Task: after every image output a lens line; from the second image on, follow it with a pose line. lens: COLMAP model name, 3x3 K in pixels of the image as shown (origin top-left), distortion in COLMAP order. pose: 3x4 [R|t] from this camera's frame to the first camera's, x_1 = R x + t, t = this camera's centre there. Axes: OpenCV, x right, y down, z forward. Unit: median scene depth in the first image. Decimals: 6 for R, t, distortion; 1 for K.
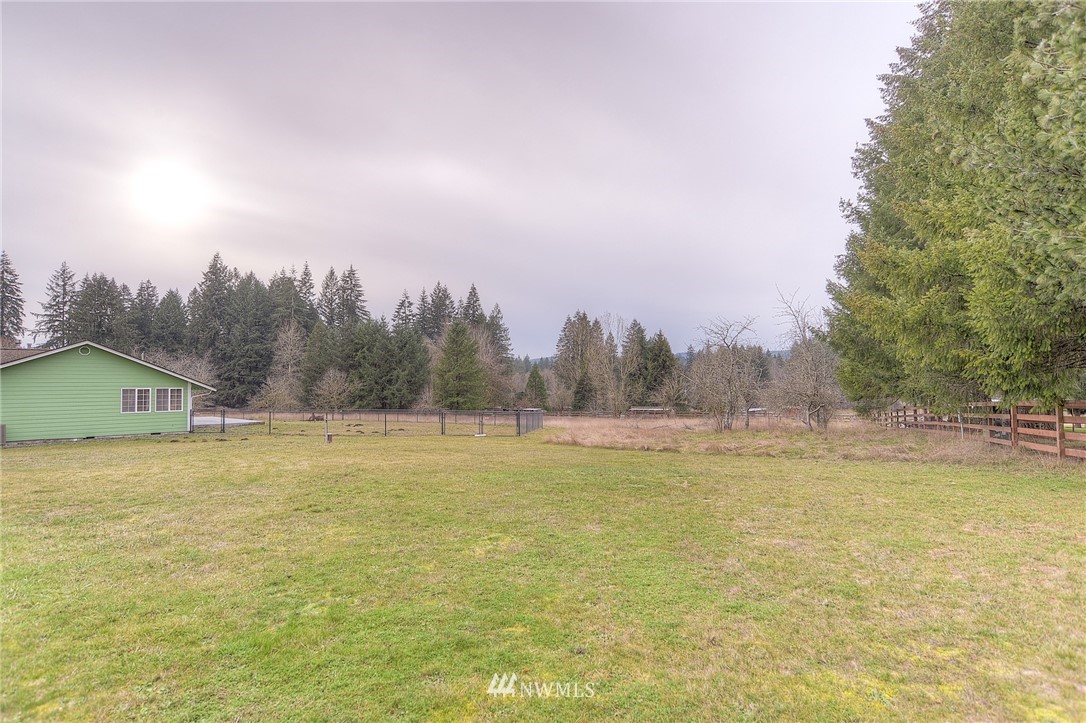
lens RADIAL K [[589.1, 0, 543.0], [0, 589.1, 361.5], [0, 0, 1]] dist [-0.001923, 0.027466]
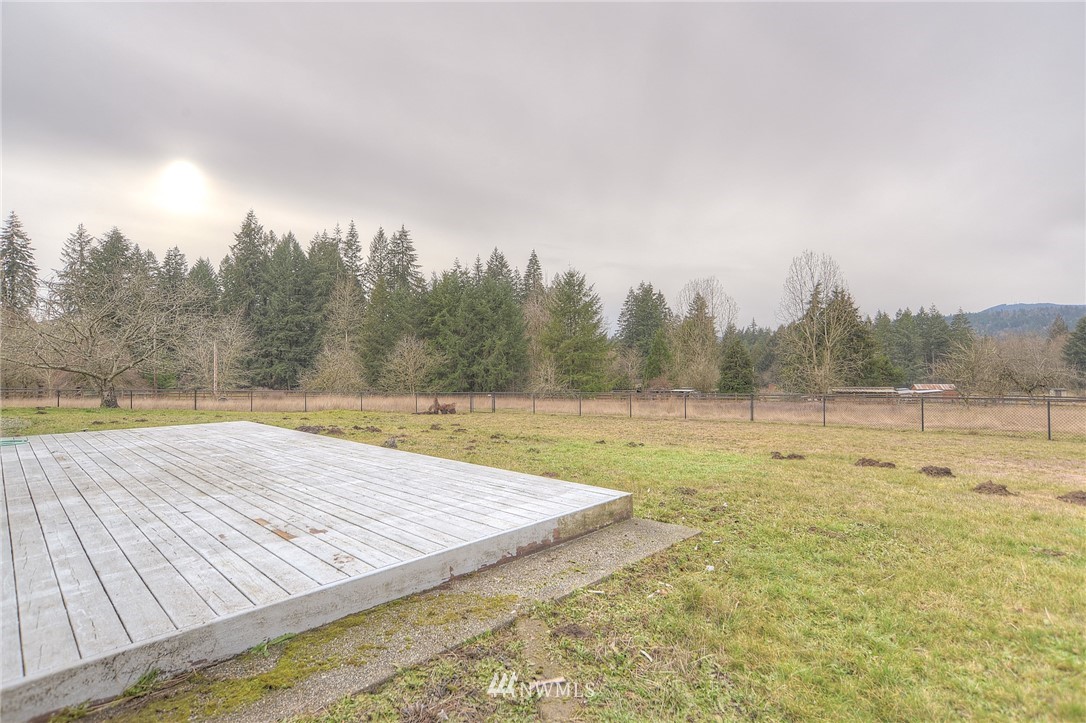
lens RADIAL K [[550.6, 0, 539.3], [0, 550.6, 357.8], [0, 0, 1]] dist [-0.001650, 0.022601]
pose [[0.999708, -0.002517, -0.024034, -0.105068], [0.003064, 0.999736, 0.022751, 0.014603], [0.023971, -0.022818, 0.999452, 0.187839]]
